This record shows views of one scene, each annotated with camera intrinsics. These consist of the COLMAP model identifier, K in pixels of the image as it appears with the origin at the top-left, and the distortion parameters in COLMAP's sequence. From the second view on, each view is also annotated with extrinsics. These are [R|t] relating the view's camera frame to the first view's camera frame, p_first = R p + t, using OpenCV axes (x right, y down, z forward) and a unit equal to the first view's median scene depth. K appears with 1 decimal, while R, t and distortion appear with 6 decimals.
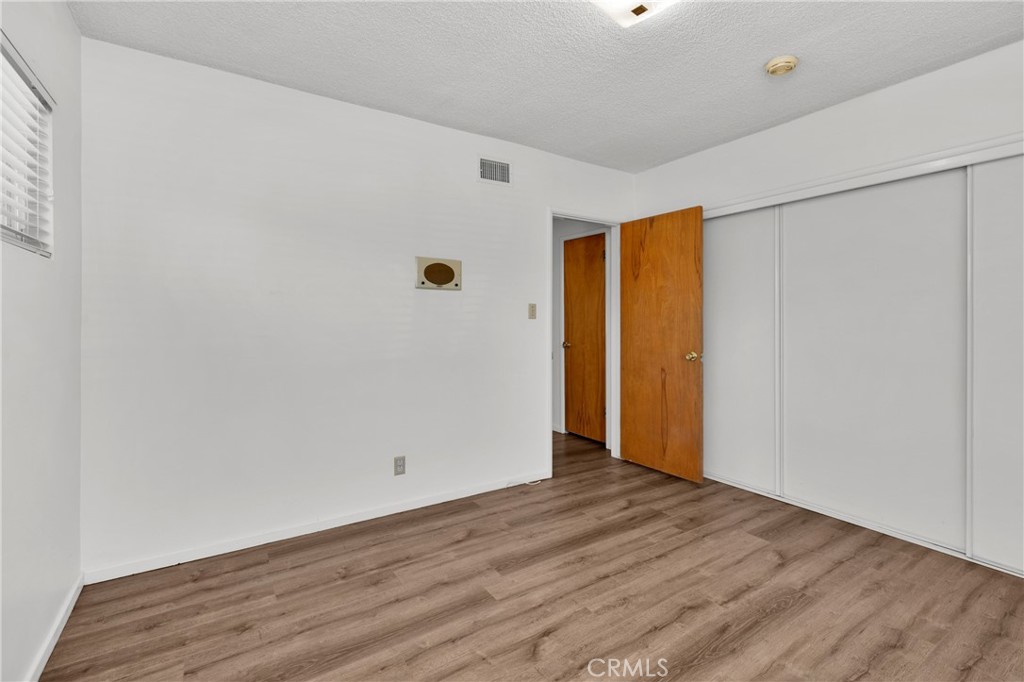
lens RADIAL K [[471.8, 0, 515.5], [0, 471.8, 324.5], [0, 0, 1]] dist [0.000434, 0.000368]
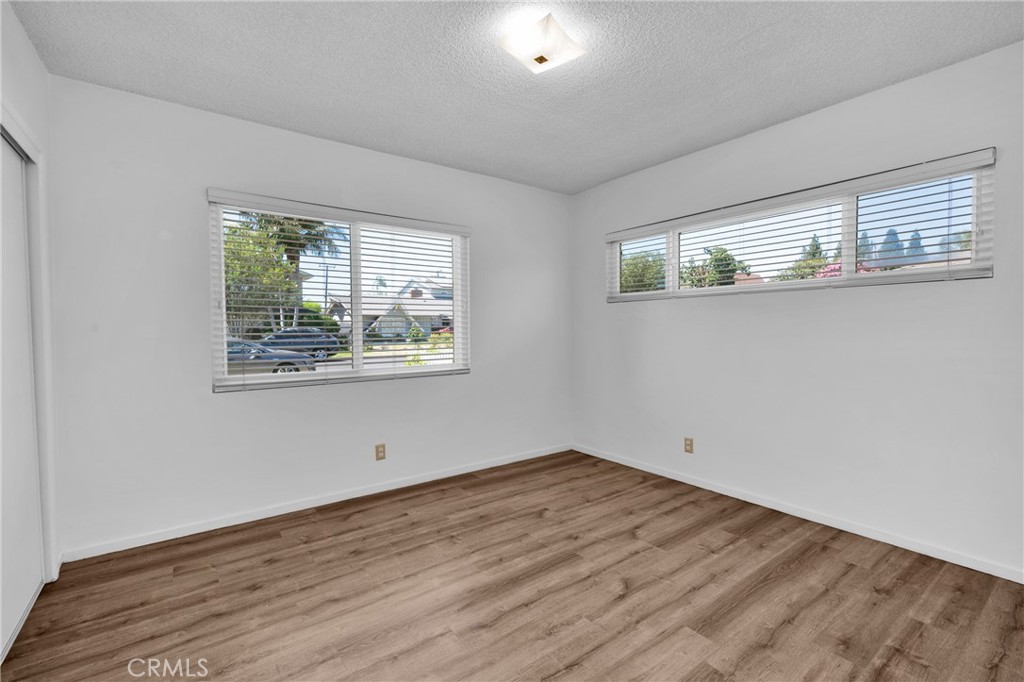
lens RADIAL K [[471.8, 0, 515.5], [0, 471.8, 324.5], [0, 0, 1]] dist [0.000434, 0.000368]
pose [[-0.998170, 0.006256, -0.060146, 0.364802], [0.006106, 0.999978, 0.002675, -0.018933], [0.060161, 0.002303, -0.998186, 1.990394]]
